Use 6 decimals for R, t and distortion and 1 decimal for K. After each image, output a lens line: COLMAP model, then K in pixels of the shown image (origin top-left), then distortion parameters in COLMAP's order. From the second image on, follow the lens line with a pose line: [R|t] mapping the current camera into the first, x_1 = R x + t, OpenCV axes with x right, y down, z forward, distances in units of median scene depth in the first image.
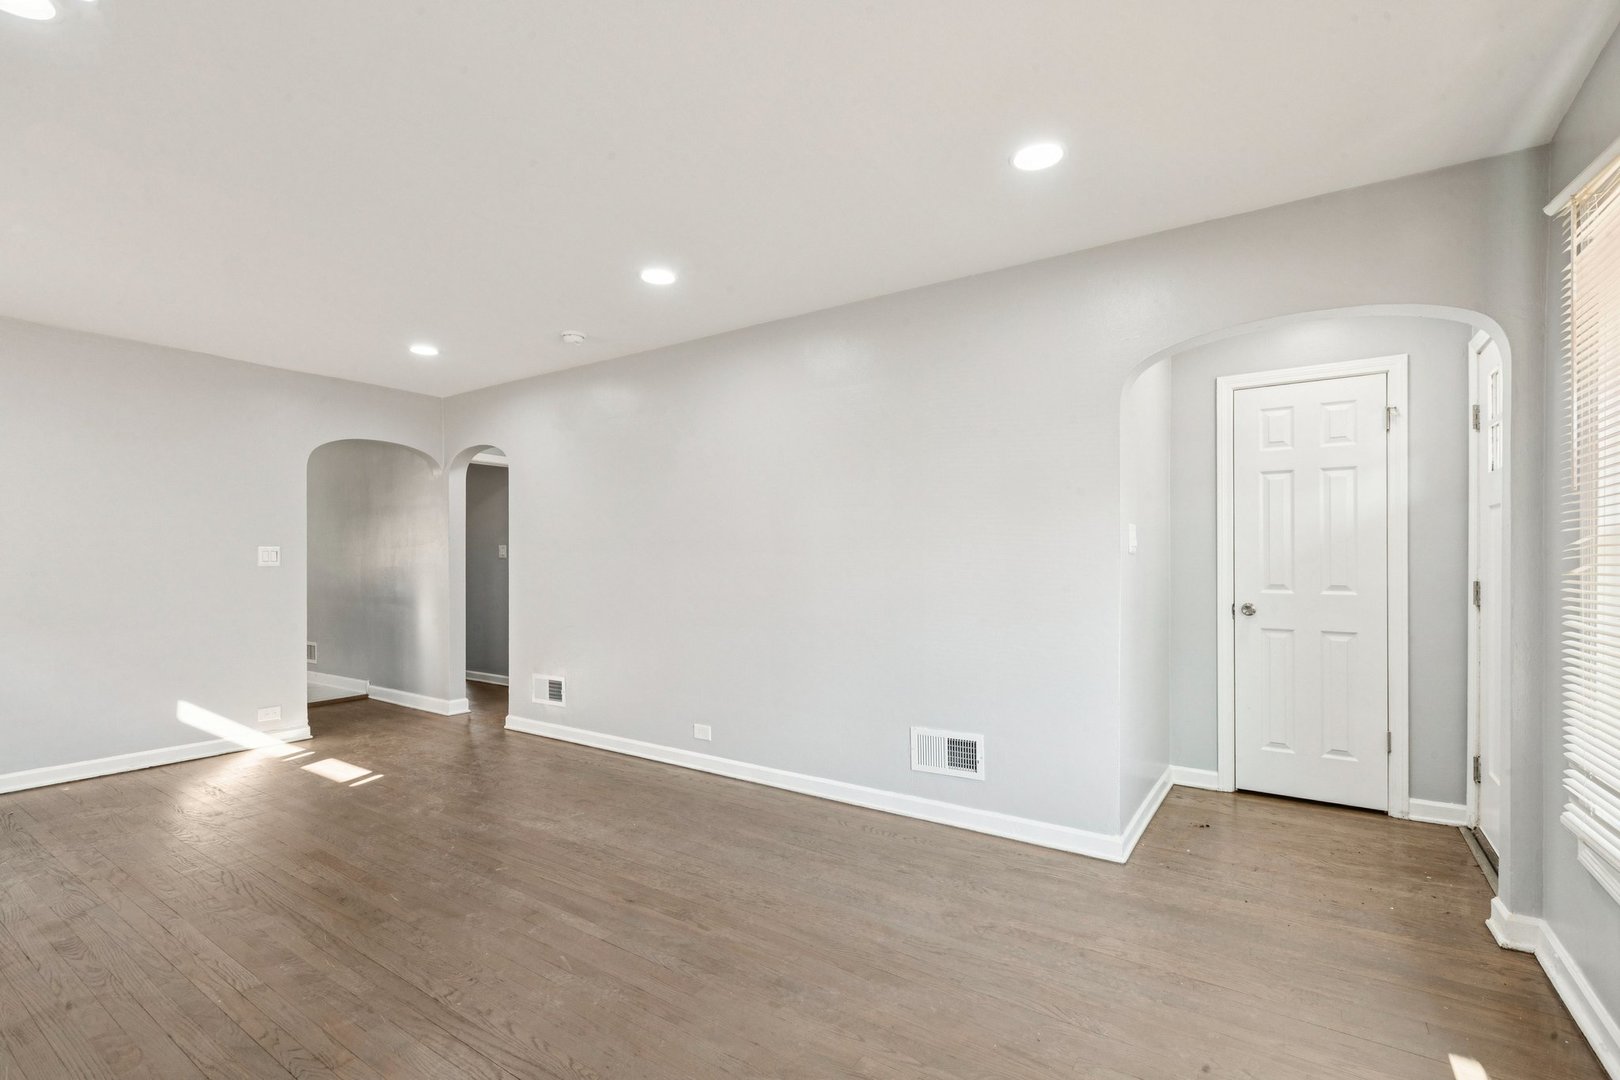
lens RADIAL K [[741.7, 0, 786.0], [0, 741.7, 550.4], [0, 0, 1]] dist [0.005763, -0.001610]
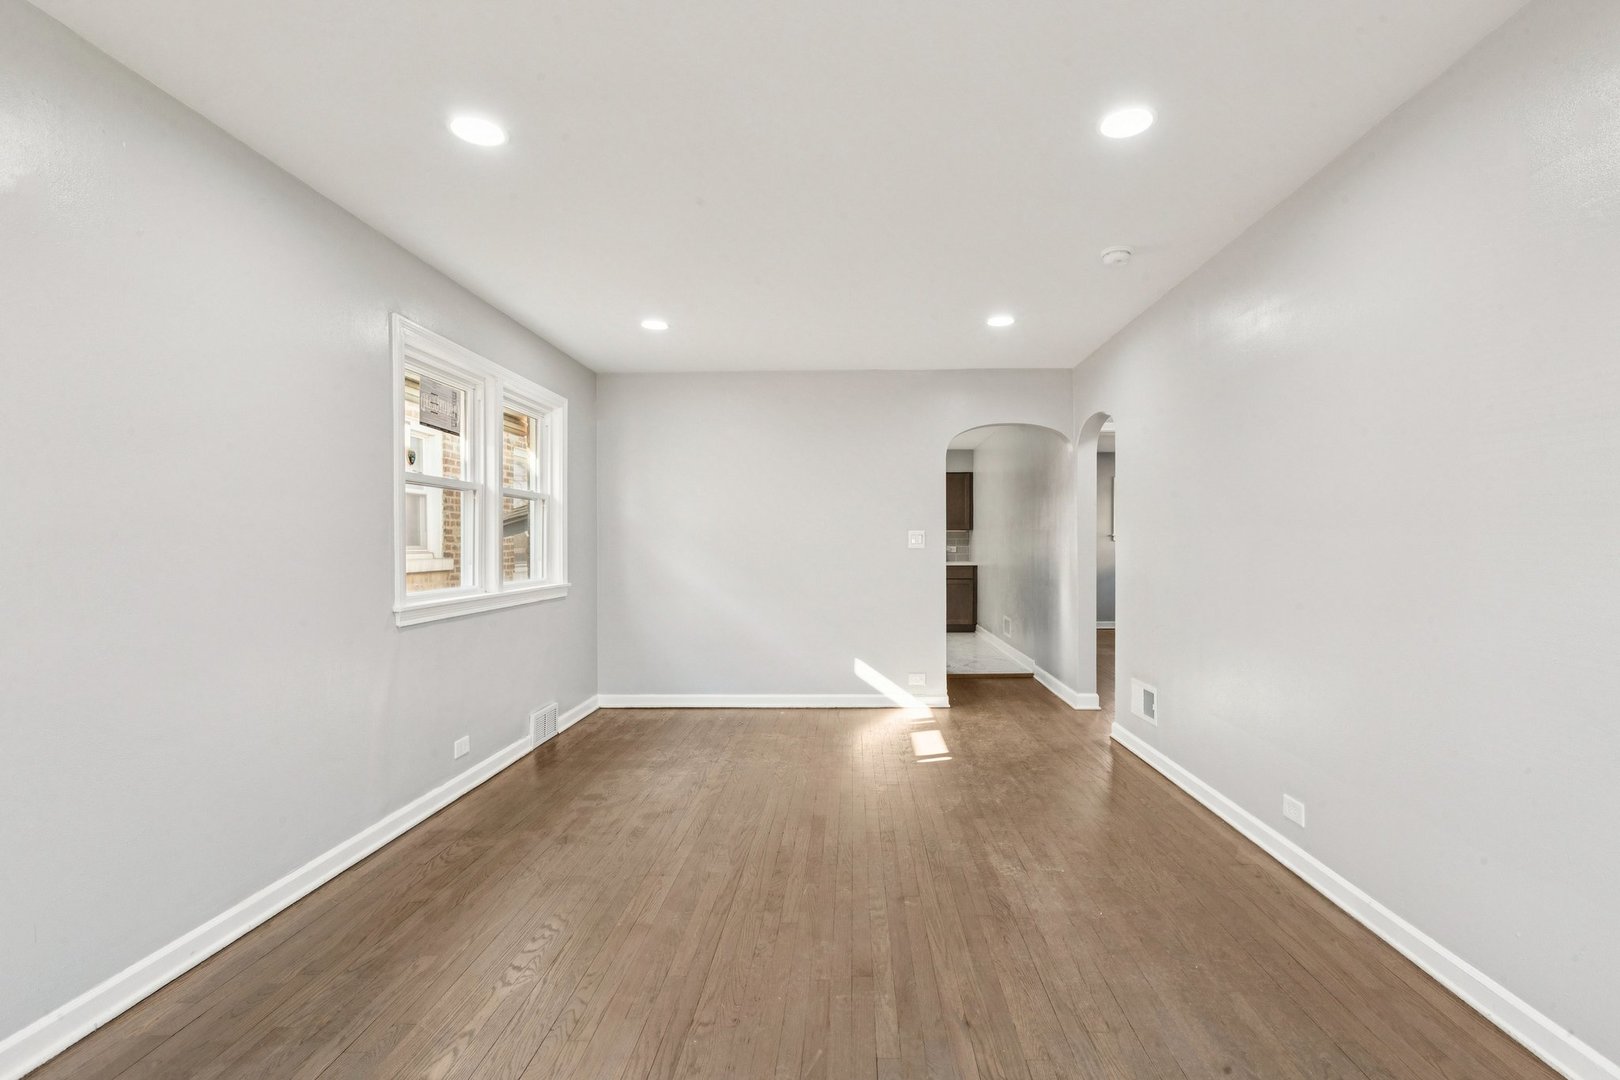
lens RADIAL K [[741.7, 0, 821.9], [0, 741.7, 539.7], [0, 0, 1]] dist [0.005763, -0.001610]
pose [[0.564139, -0.008276, -0.825638, 0.171286], [0.016423, 0.999864, 0.001199, 0.005778], [0.825516, -0.014235, 0.564199, 0.283170]]
